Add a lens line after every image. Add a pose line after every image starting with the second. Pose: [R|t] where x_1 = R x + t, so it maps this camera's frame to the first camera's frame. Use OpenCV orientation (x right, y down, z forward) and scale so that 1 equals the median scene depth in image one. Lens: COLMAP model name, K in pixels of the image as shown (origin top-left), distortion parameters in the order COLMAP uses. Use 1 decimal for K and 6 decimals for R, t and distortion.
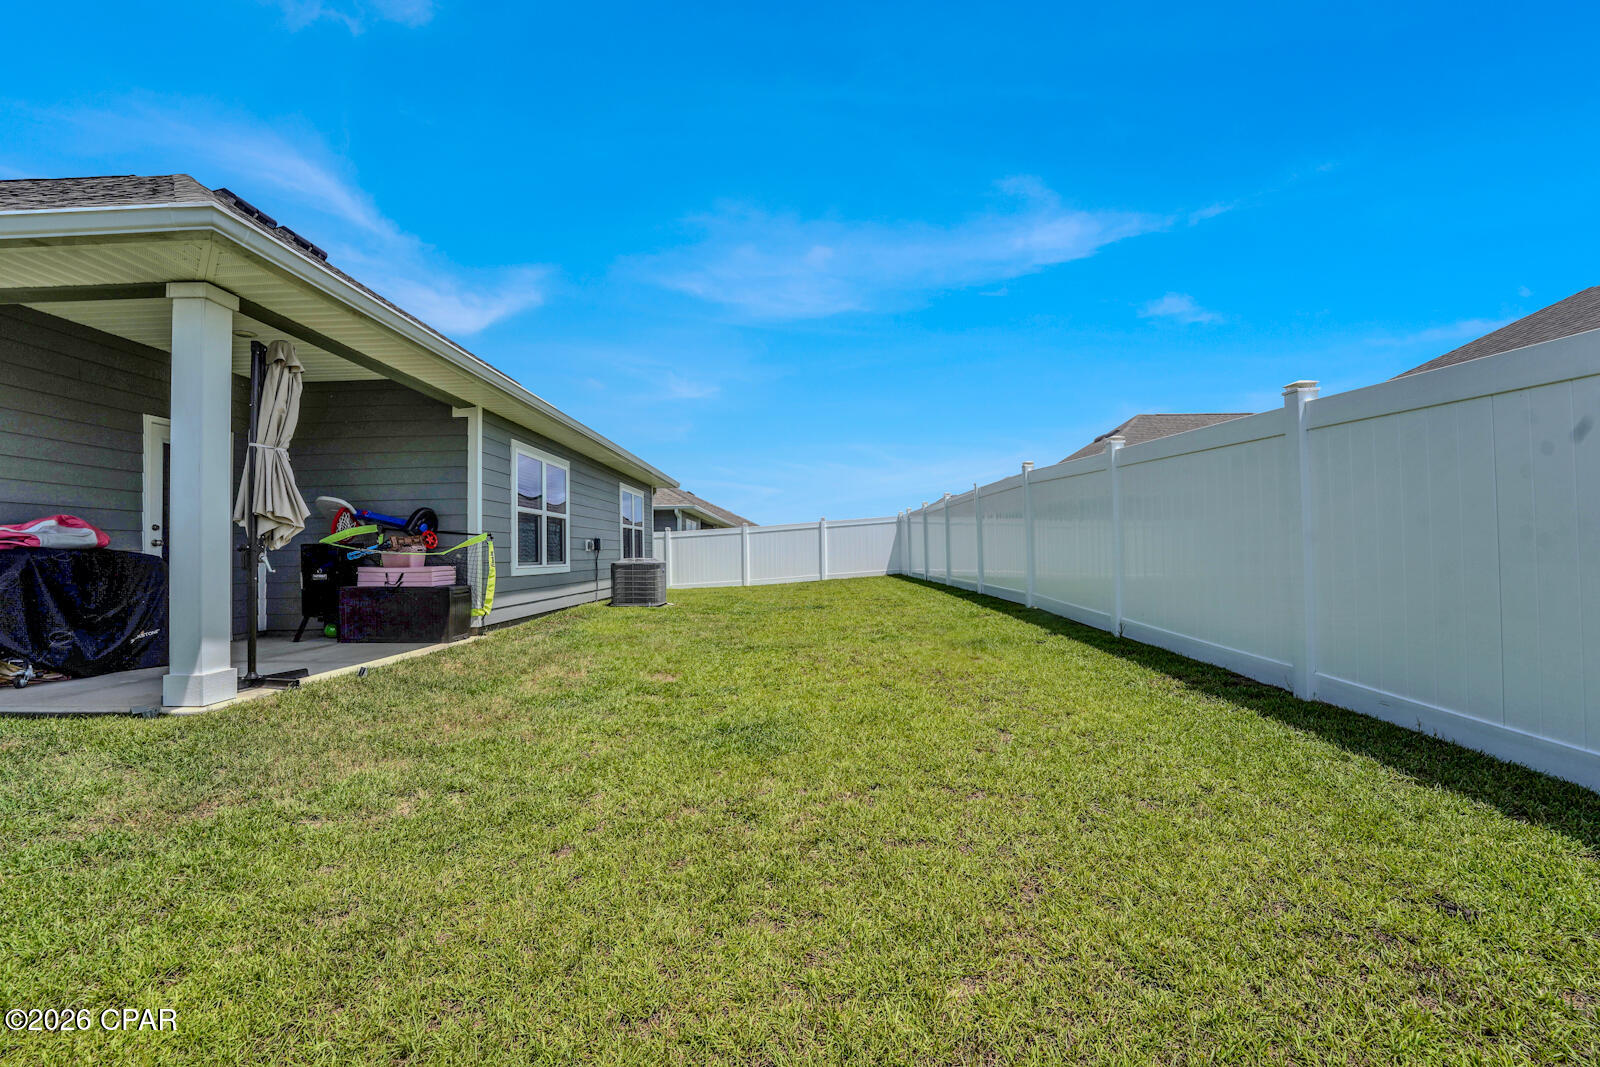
lens RADIAL K [[652.1, 0, 795.3], [0, 652.1, 540.1], [0, 0, 1]] dist [-0.005611, -0.000441]
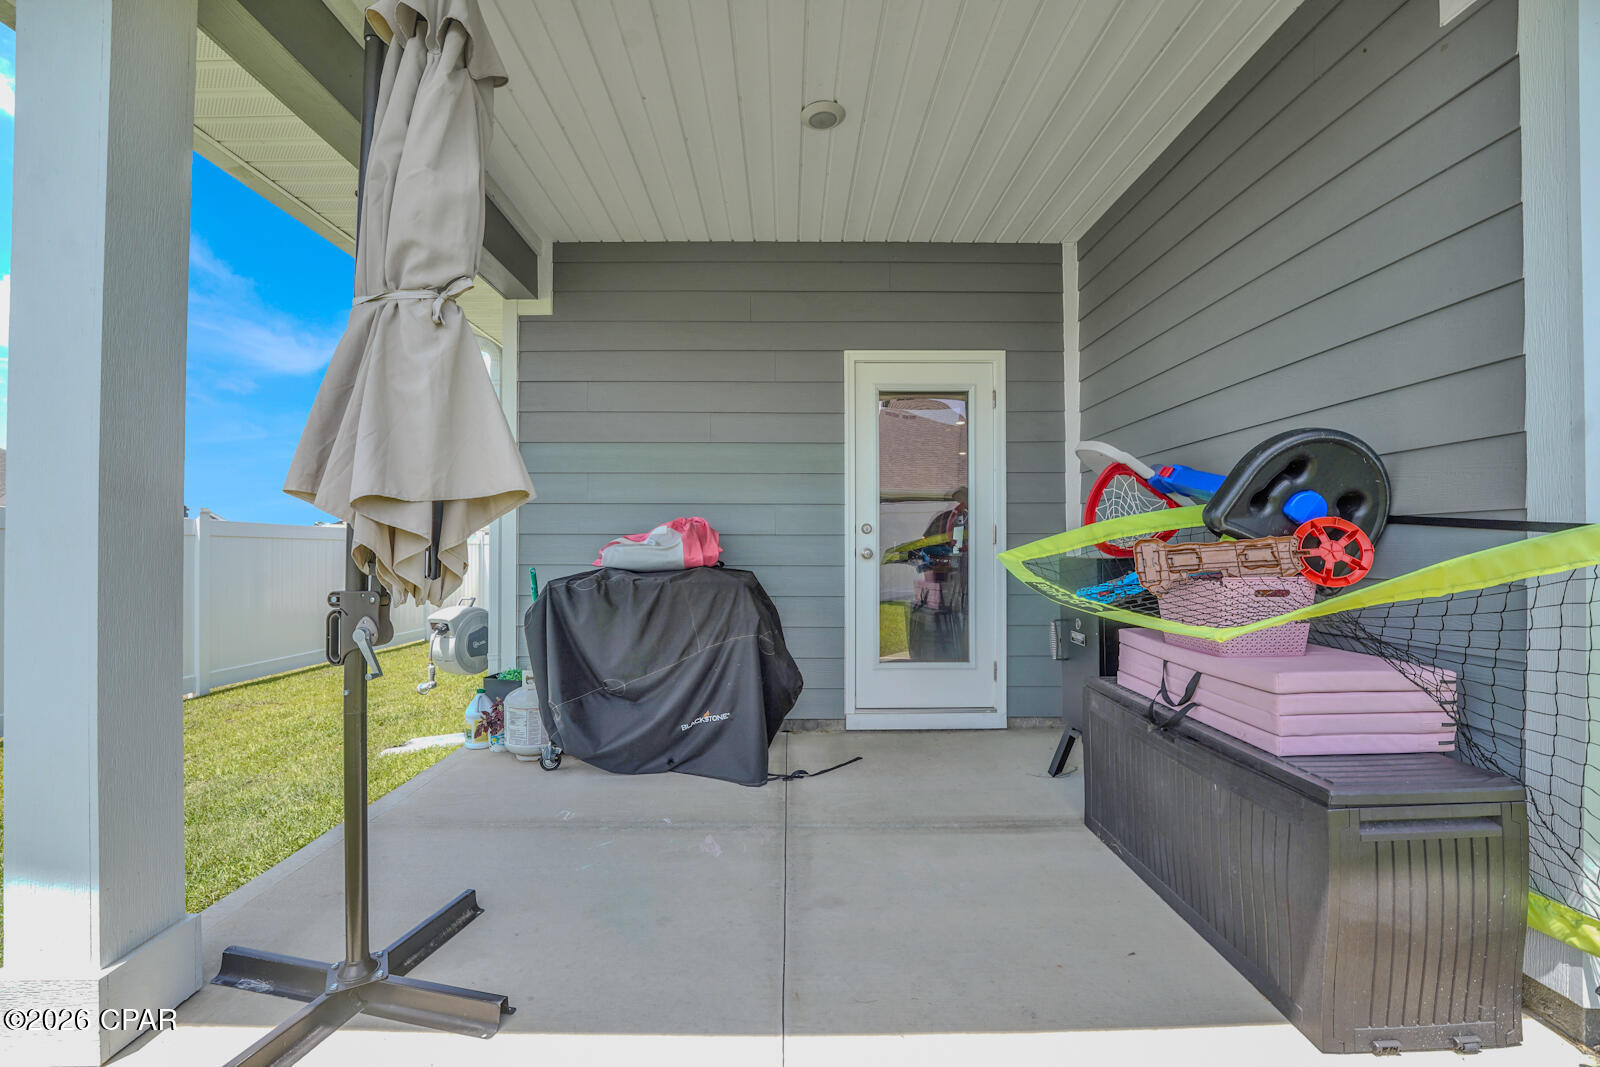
lens RADIAL K [[652.1, 0, 793.7], [0, 652.1, 537.4], [0, 0, 1]] dist [-0.005611, -0.000441]
pose [[0.003853, -0.001131, -0.999992, -0.317915], [0.020646, 0.999786, -0.001052, -0.010537], [0.999779, -0.020642, 0.003876, 0.815635]]
